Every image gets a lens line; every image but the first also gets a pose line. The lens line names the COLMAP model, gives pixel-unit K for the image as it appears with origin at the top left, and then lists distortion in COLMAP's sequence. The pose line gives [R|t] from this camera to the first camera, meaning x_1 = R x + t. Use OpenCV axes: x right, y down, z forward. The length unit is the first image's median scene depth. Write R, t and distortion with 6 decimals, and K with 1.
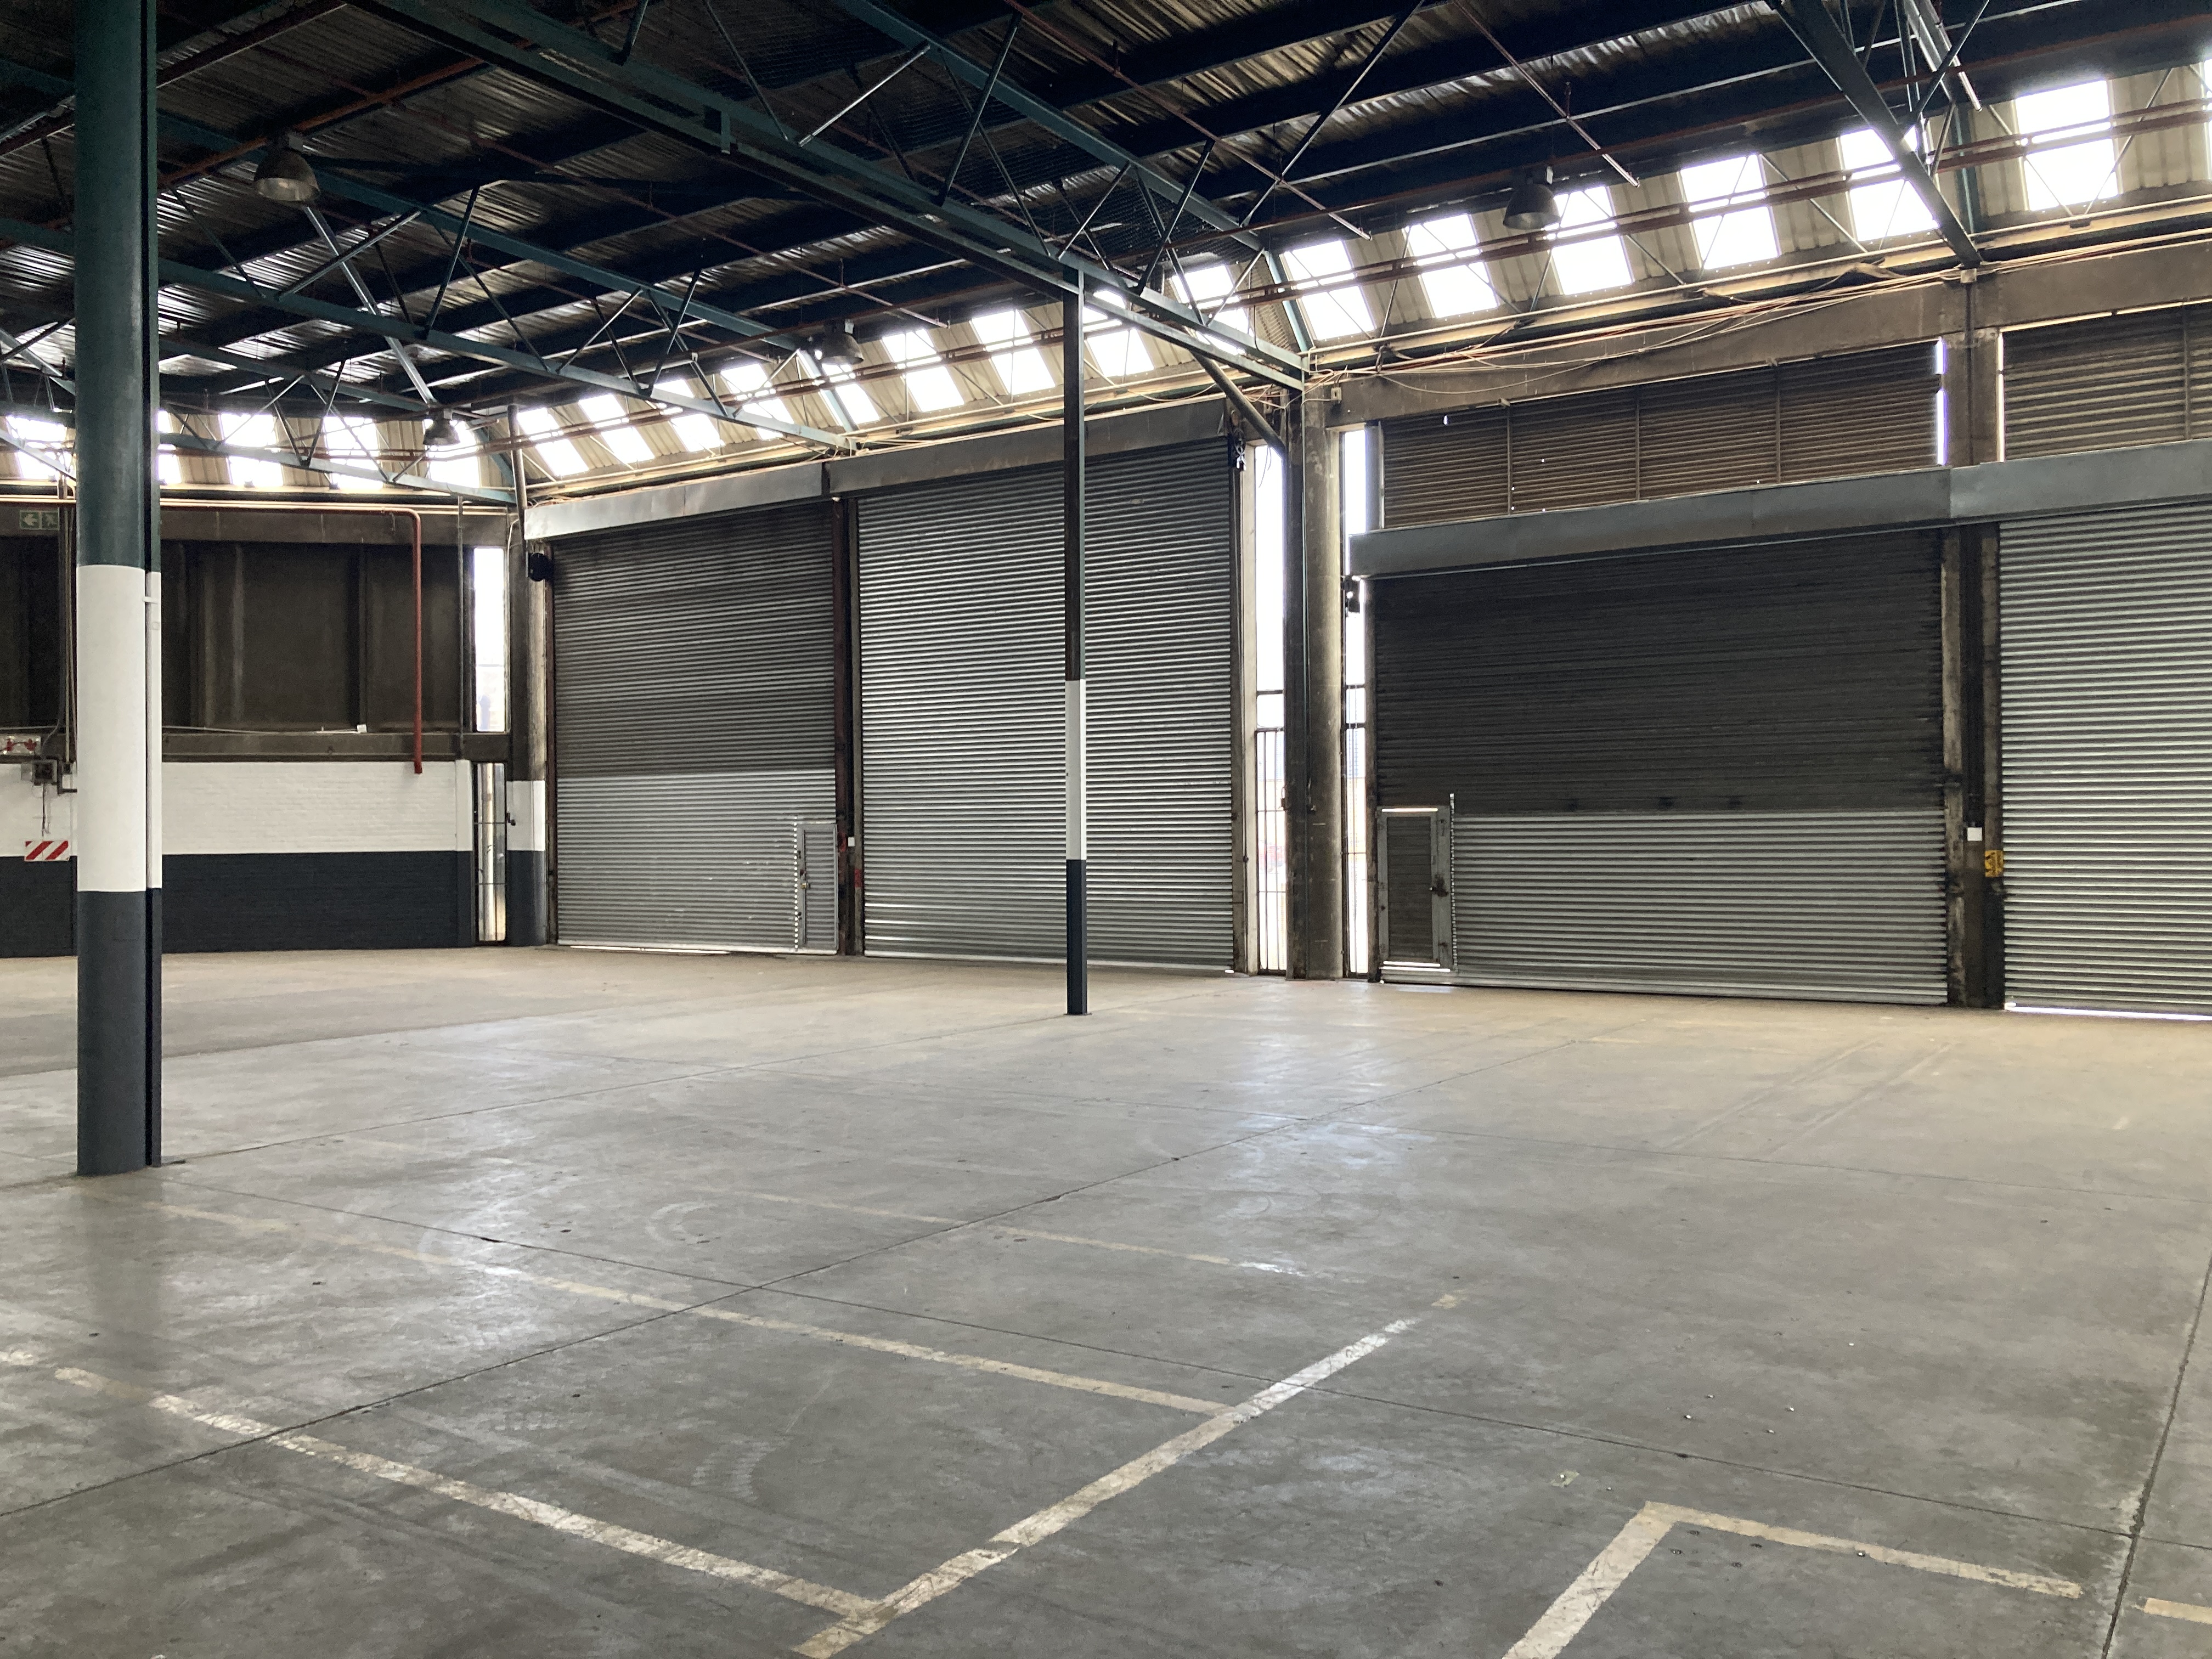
lens RADIAL K [[1816.1, 0, 1083.6], [0, 1816.1, 830.8], [0, 0, 1]] dist [0.034046, -0.042675]
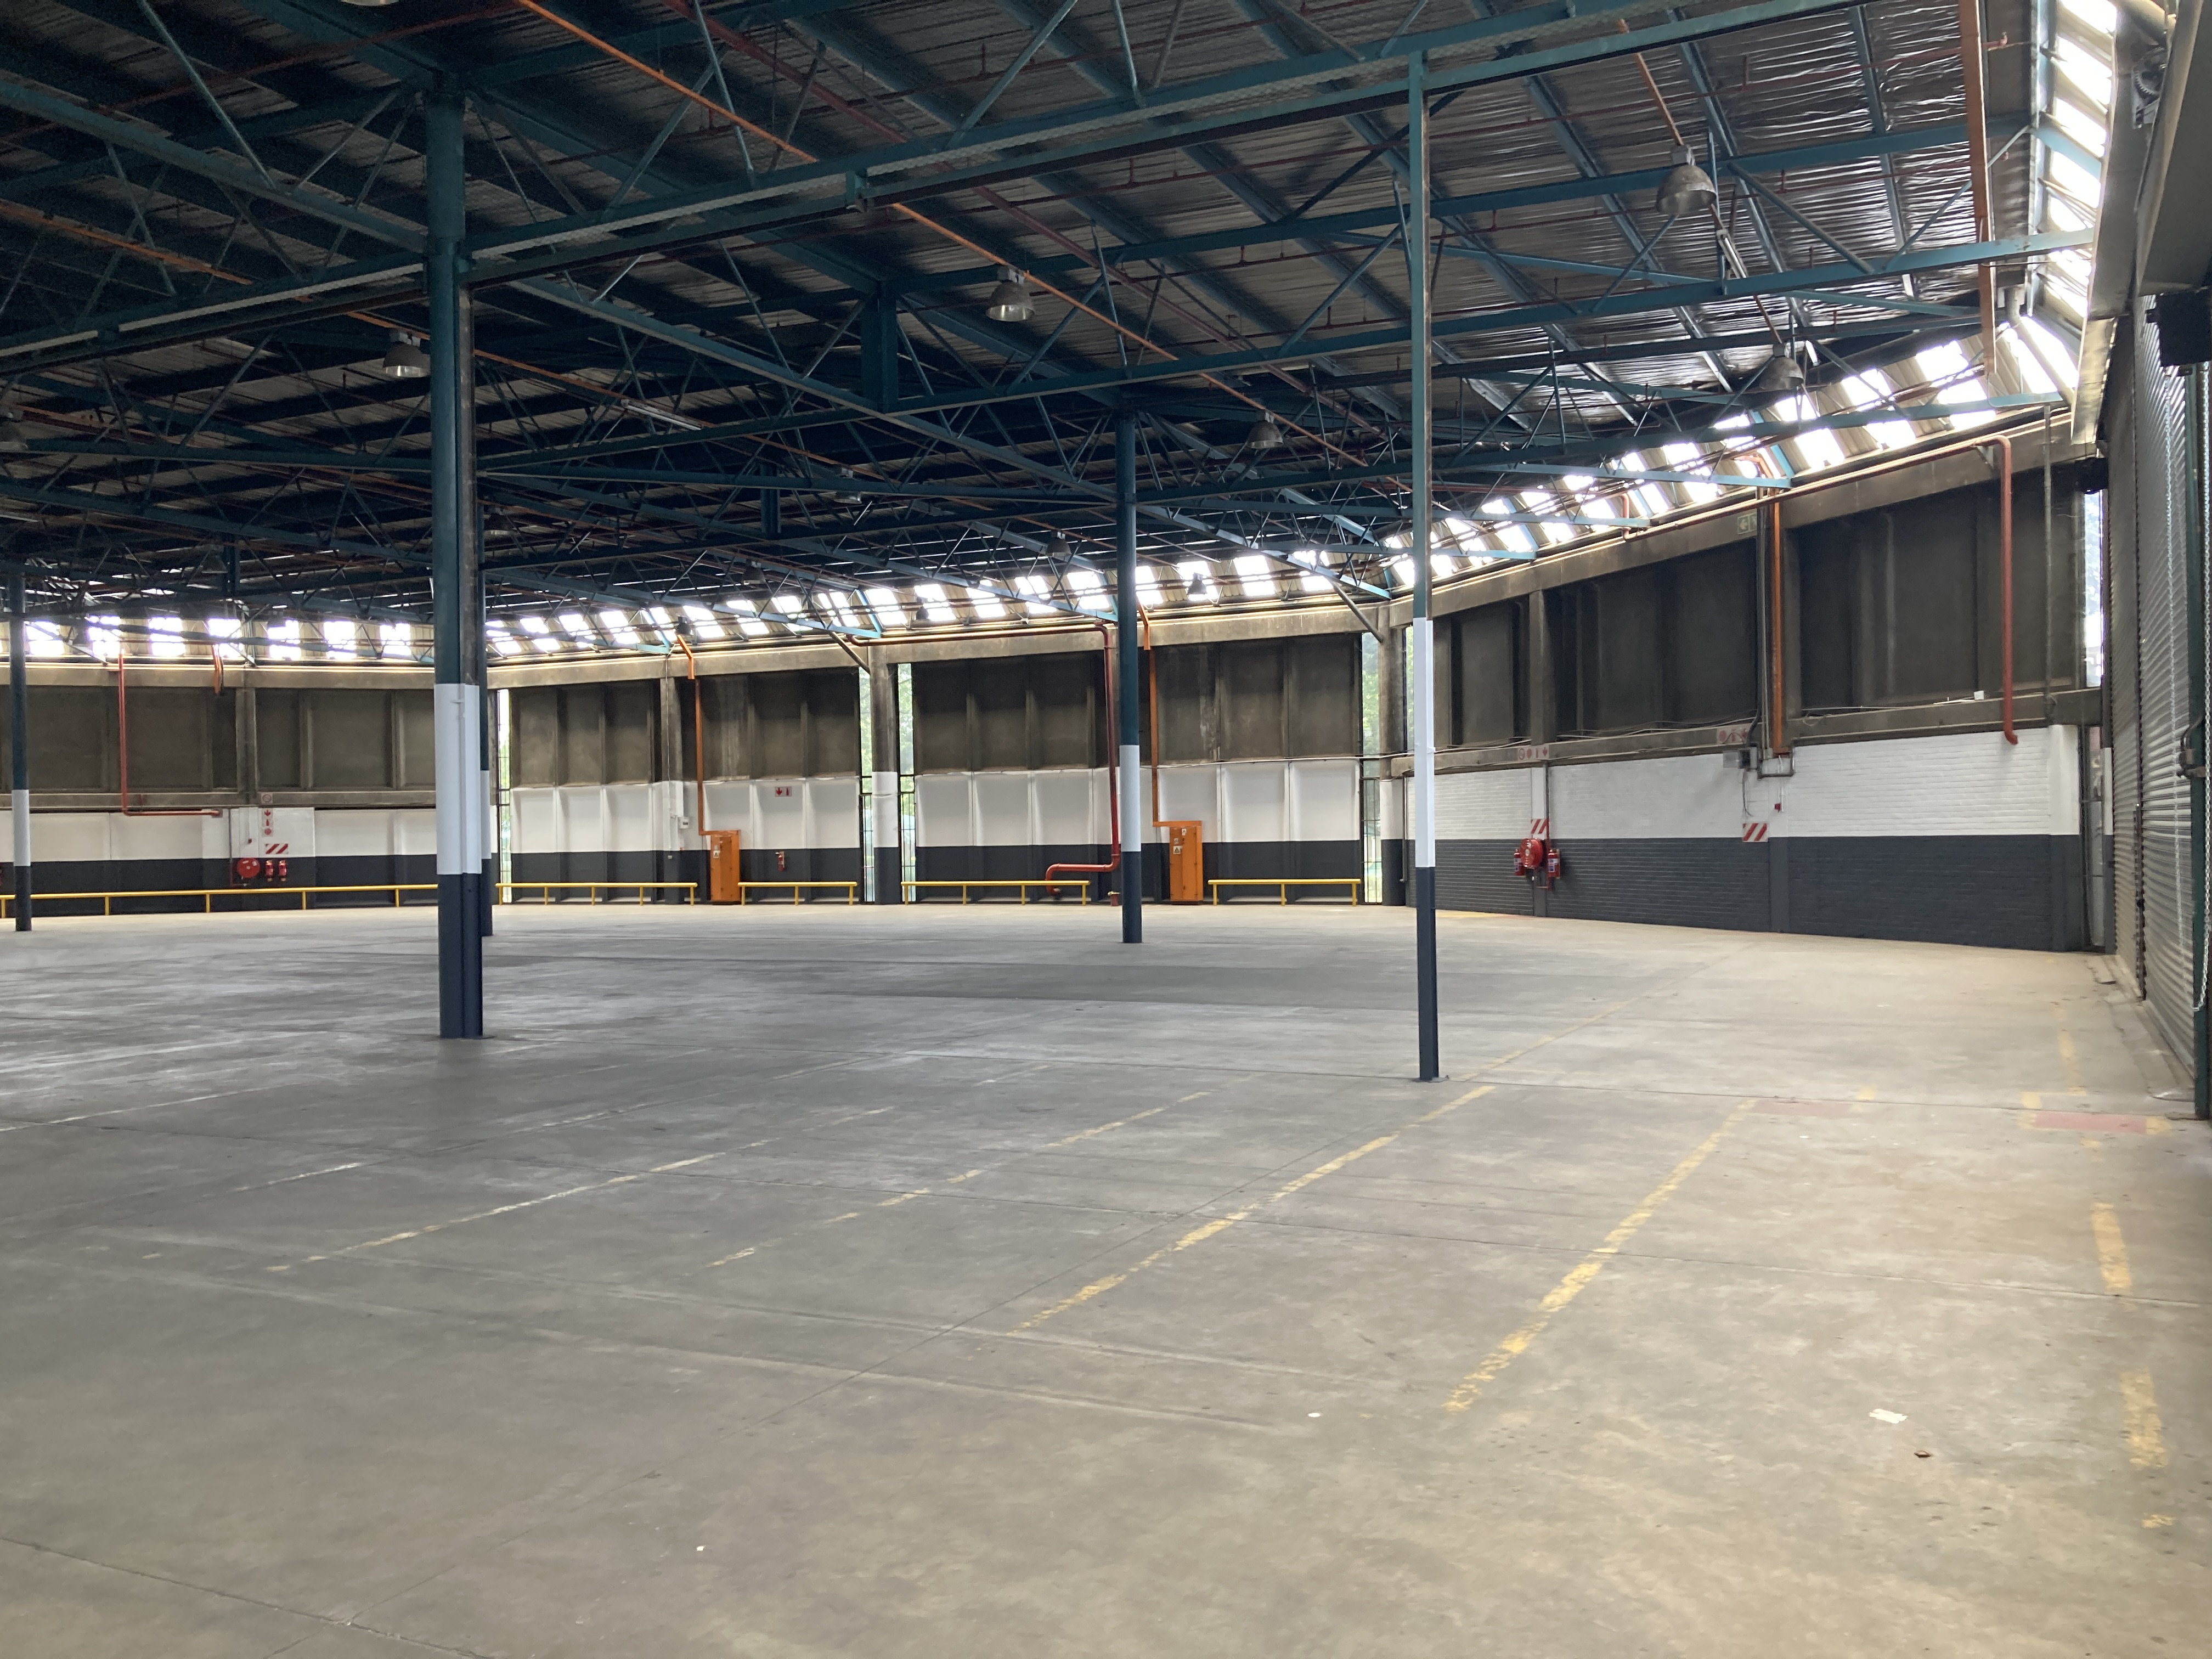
lens RADIAL K [[1816.1, 0, 1107.0], [0, 1816.1, 819.0], [0, 0, 1]] dist [0.034046, -0.042675]
pose [[0.138602, -0.001149, -0.990348, 0.578520], [0.015623, 0.999877, 0.001027, -0.005399], [0.990225, -0.015615, 0.138603, 0.637469]]
